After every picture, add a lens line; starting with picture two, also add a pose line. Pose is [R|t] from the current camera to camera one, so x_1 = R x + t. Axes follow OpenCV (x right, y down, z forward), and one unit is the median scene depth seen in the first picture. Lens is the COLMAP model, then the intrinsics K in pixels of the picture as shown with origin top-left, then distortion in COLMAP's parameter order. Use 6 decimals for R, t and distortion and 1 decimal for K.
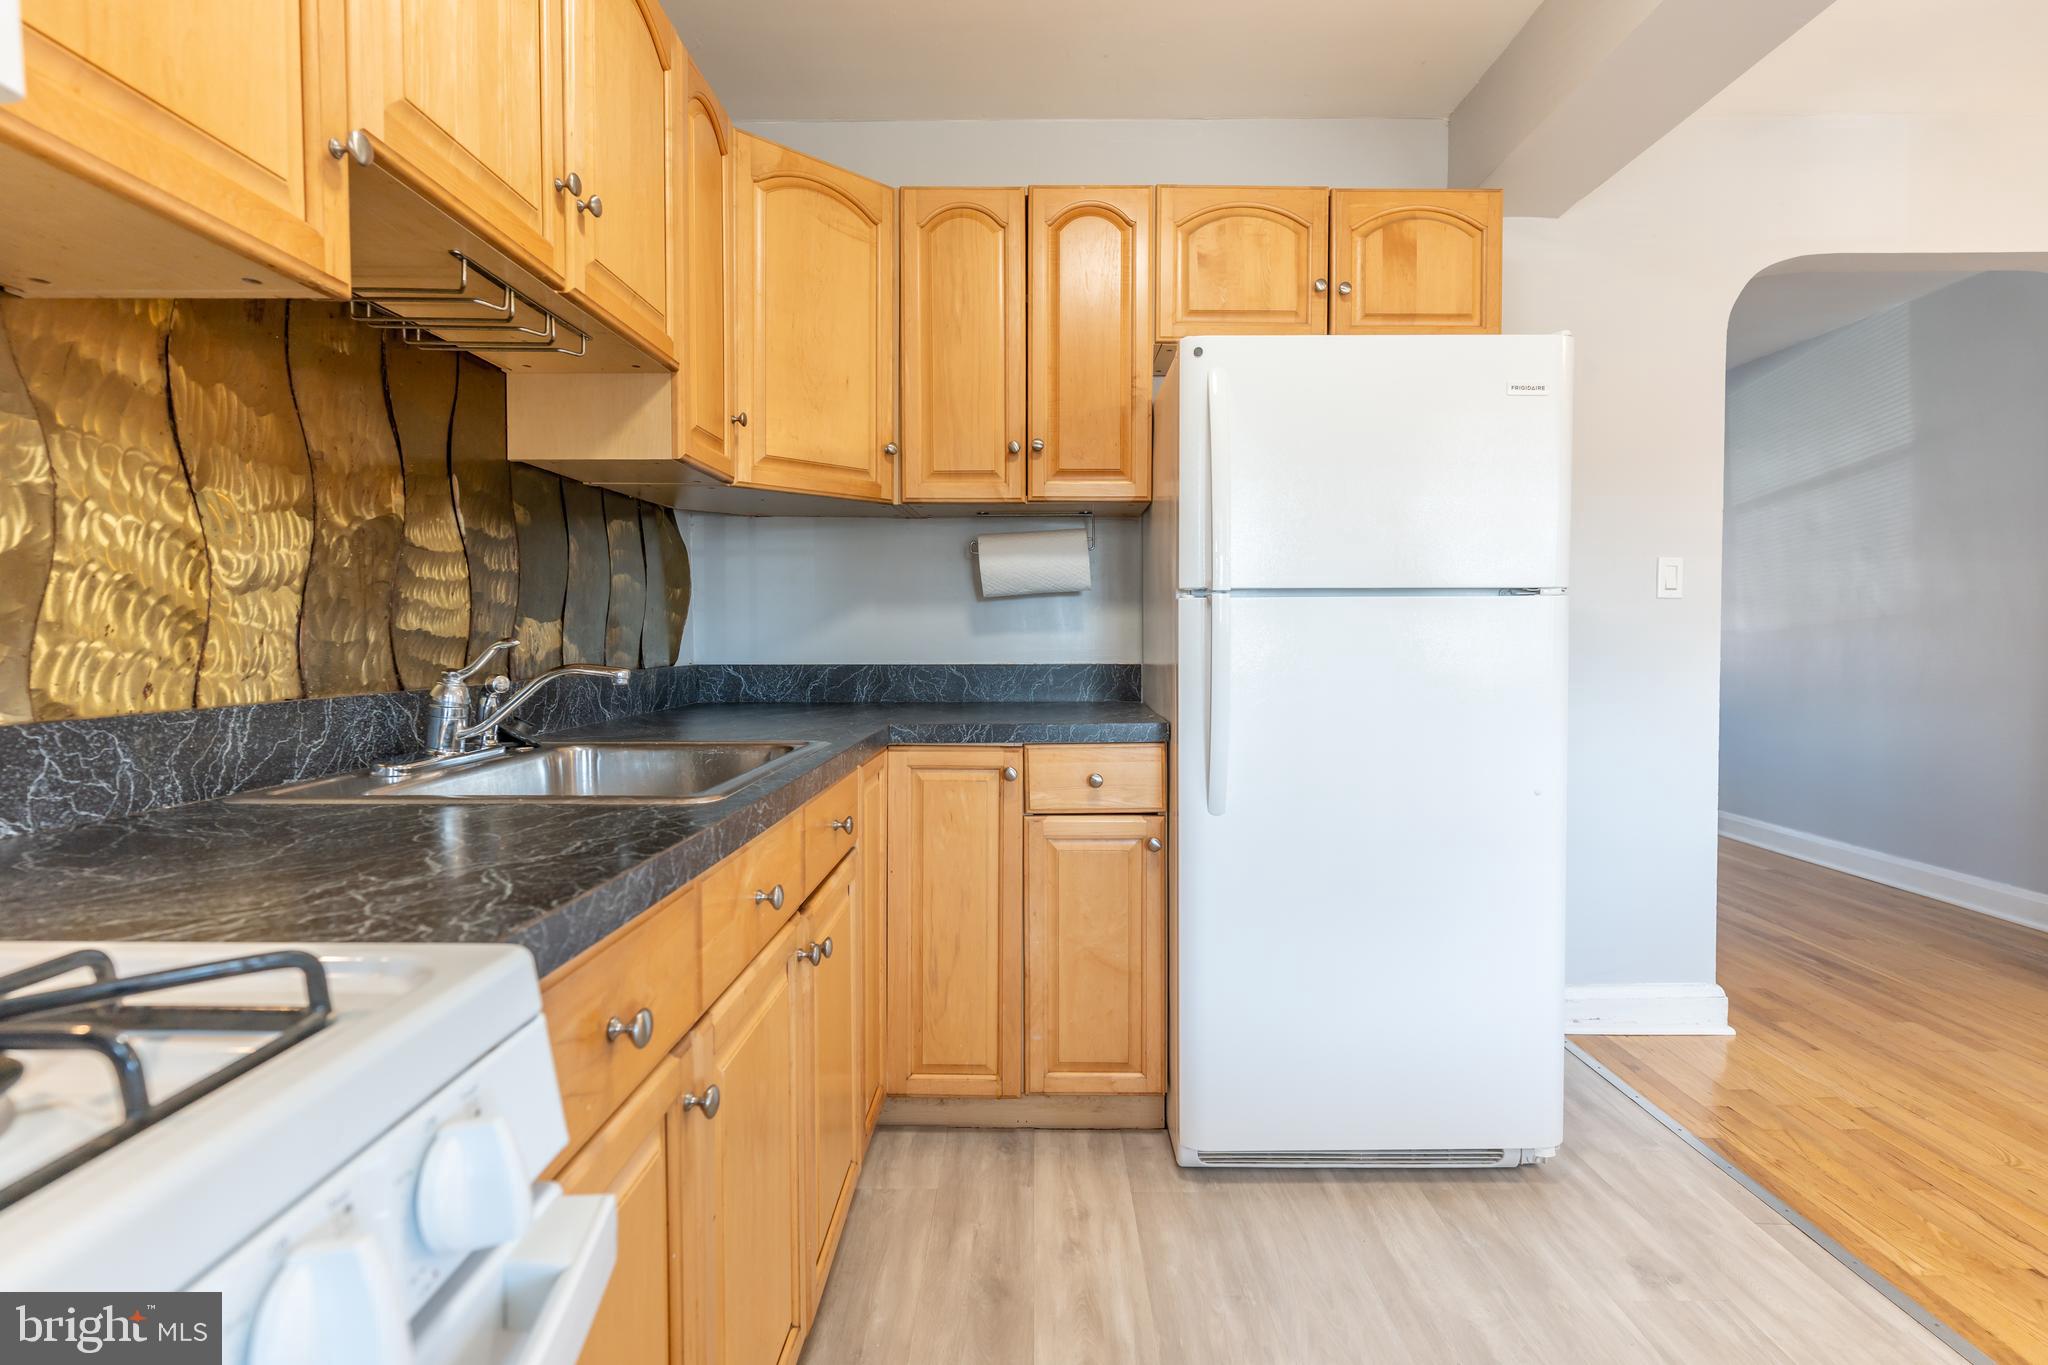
lens RADIAL K [[980.1, 0, 1038.7], [0, 980.1, 655.9], [0, 0, 1]] dist [-0.000276, 0.000381]
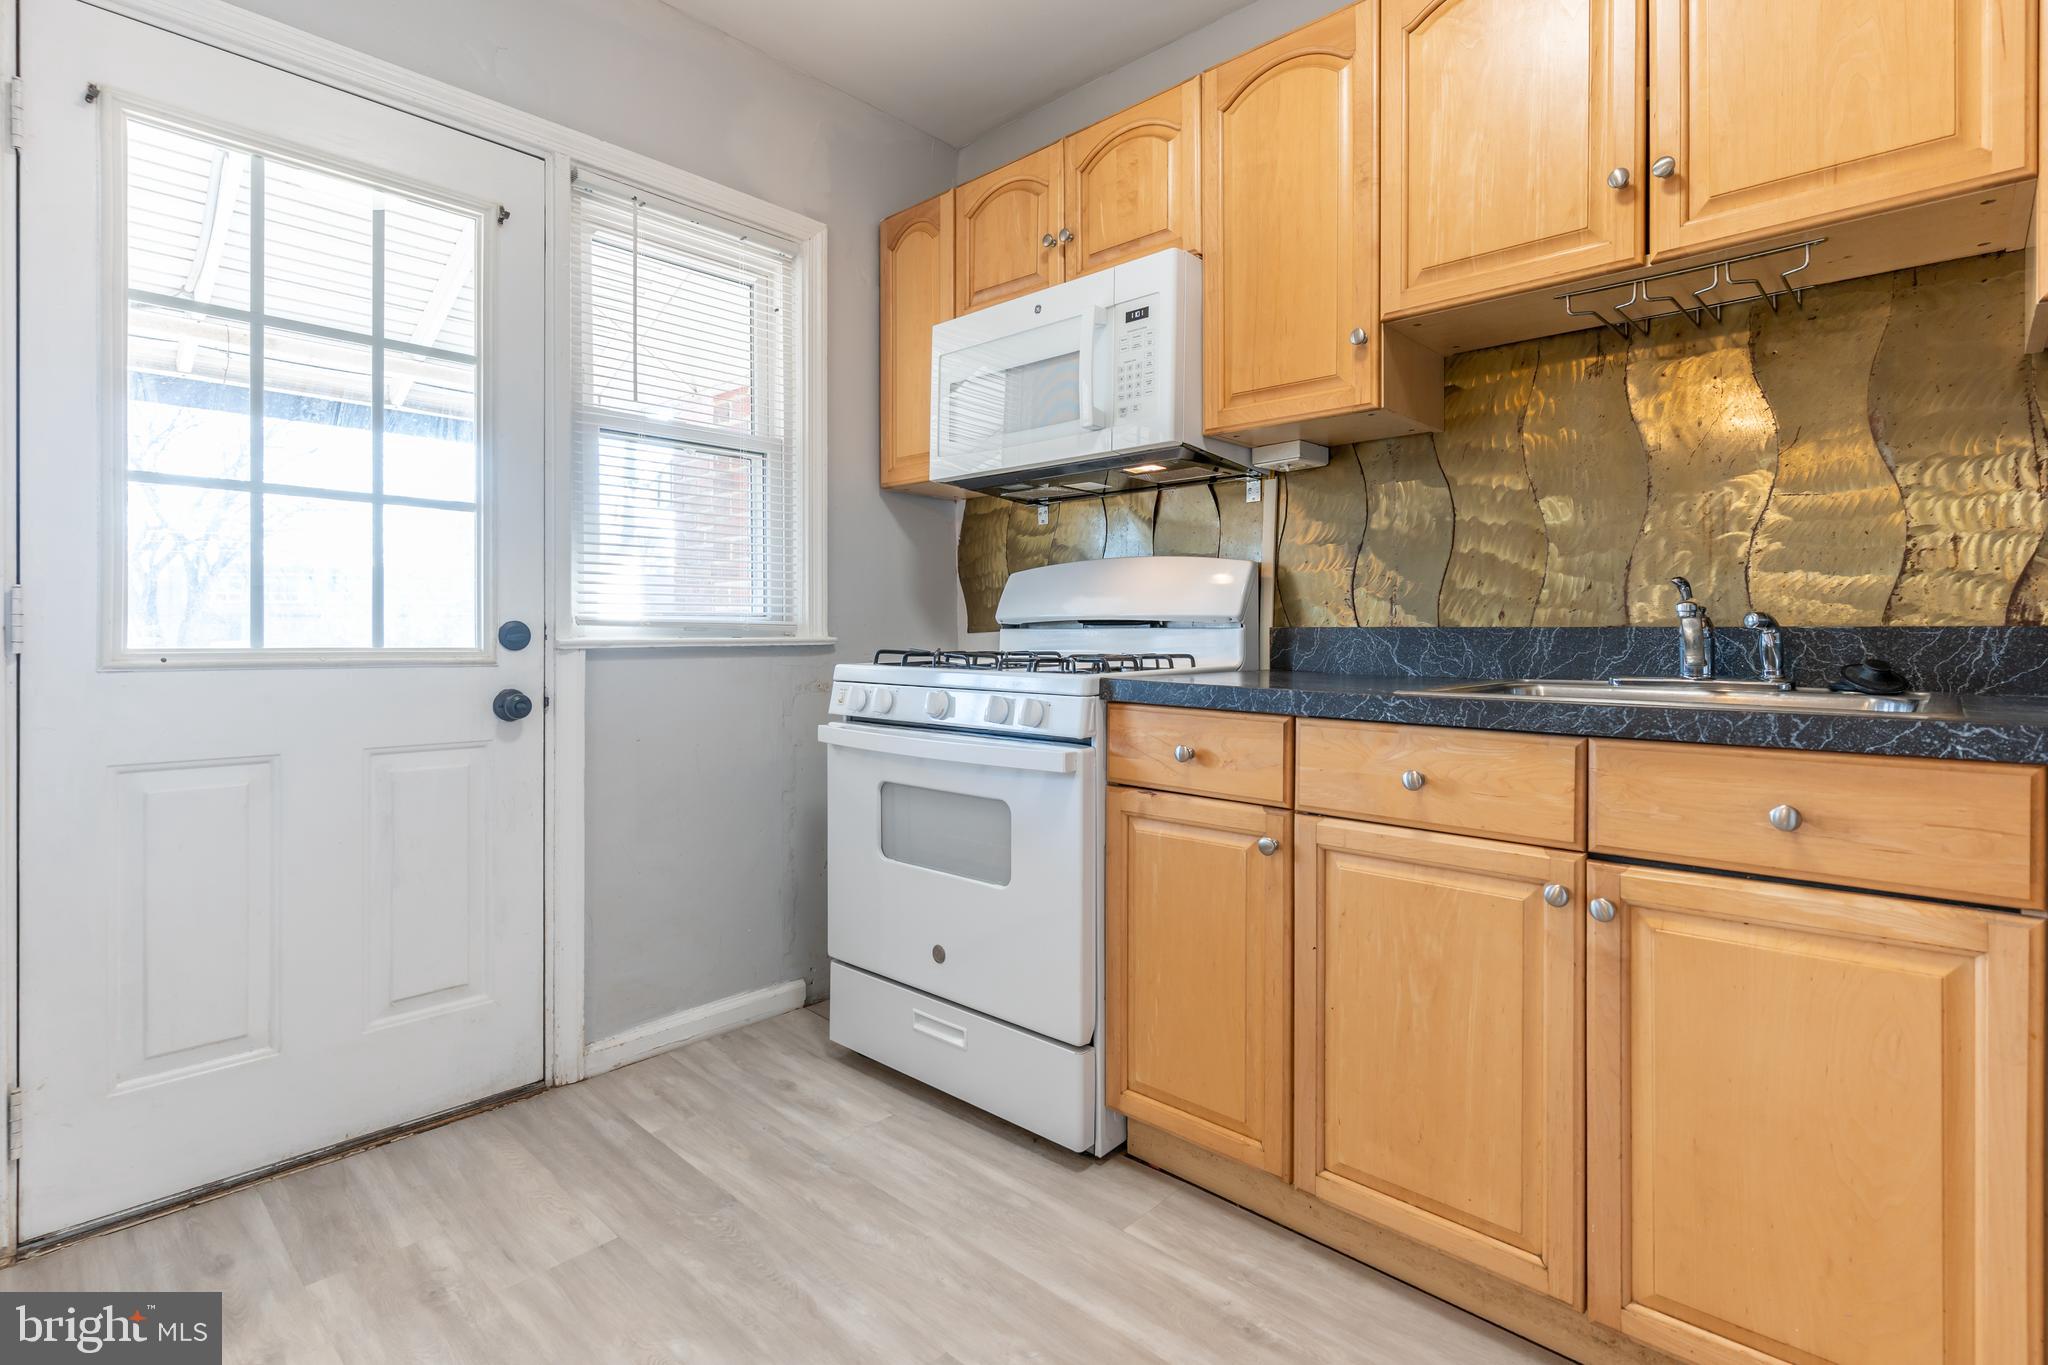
lens RADIAL K [[980.1, 0, 1019.3], [0, 980.1, 640.4], [0, 0, 1]] dist [-0.000276, 0.000381]
pose [[-0.681712, 0.007036, -0.731586, 0.623203], [-0.014003, 0.999645, 0.022663, 0.032161], [0.731486, 0.025694, -0.681372, 0.953619]]
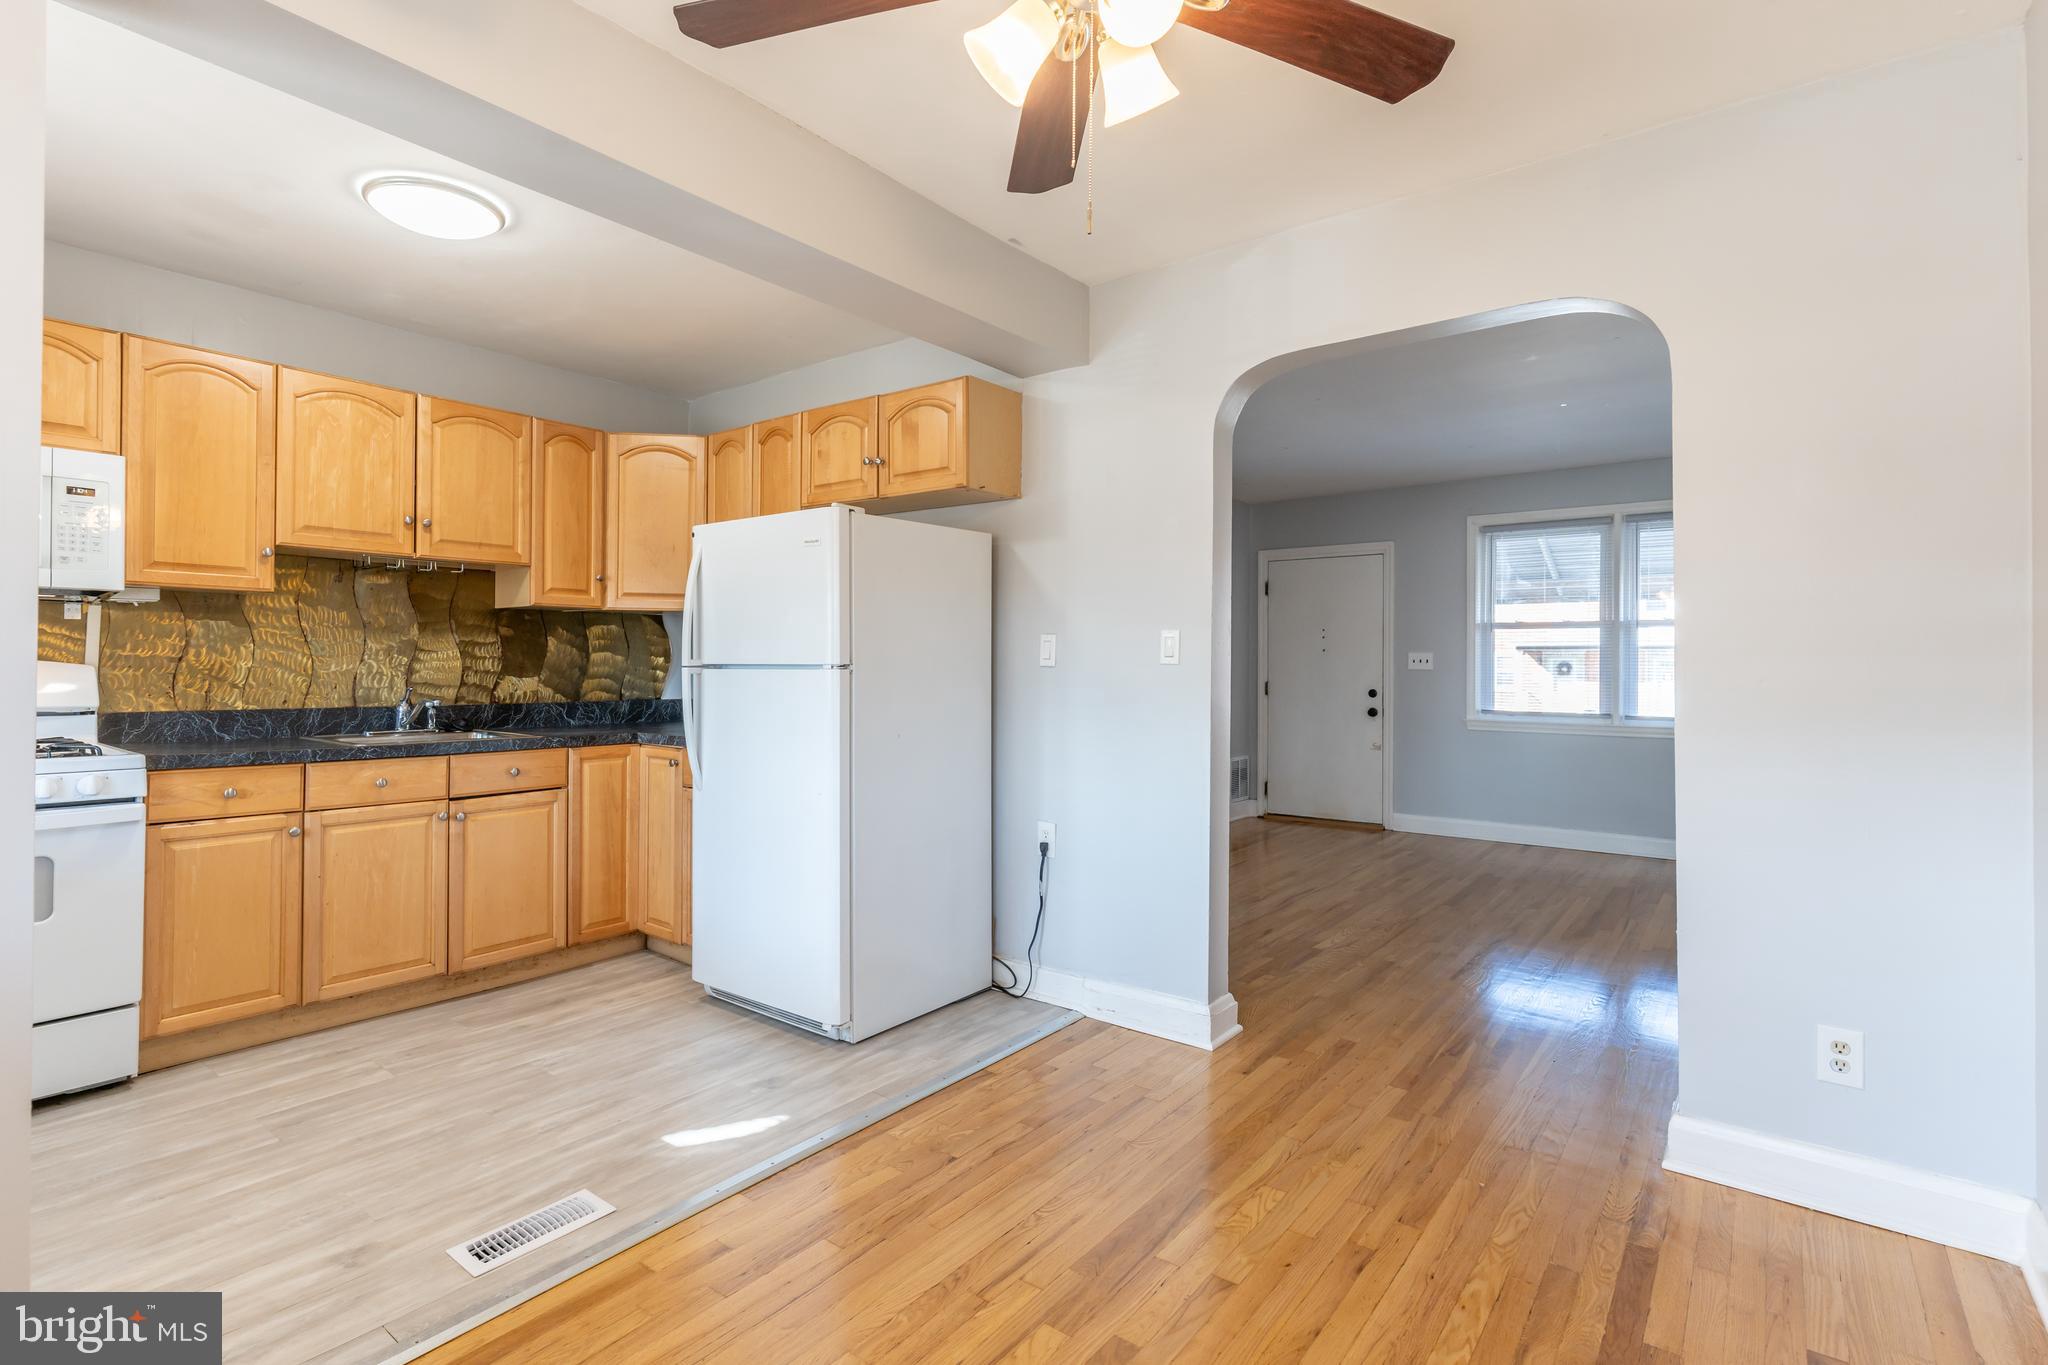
lens RADIAL K [[980.1, 0, 1020.6], [0, 980.1, 663.5], [0, 0, 1]] dist [-0.000276, 0.000381]
pose [[0.791611, 0.004888, -0.611006, 1.855854], [-0.020960, 0.999597, -0.019160, -0.050762], [0.610666, 0.027974, 0.791394, -0.064690]]
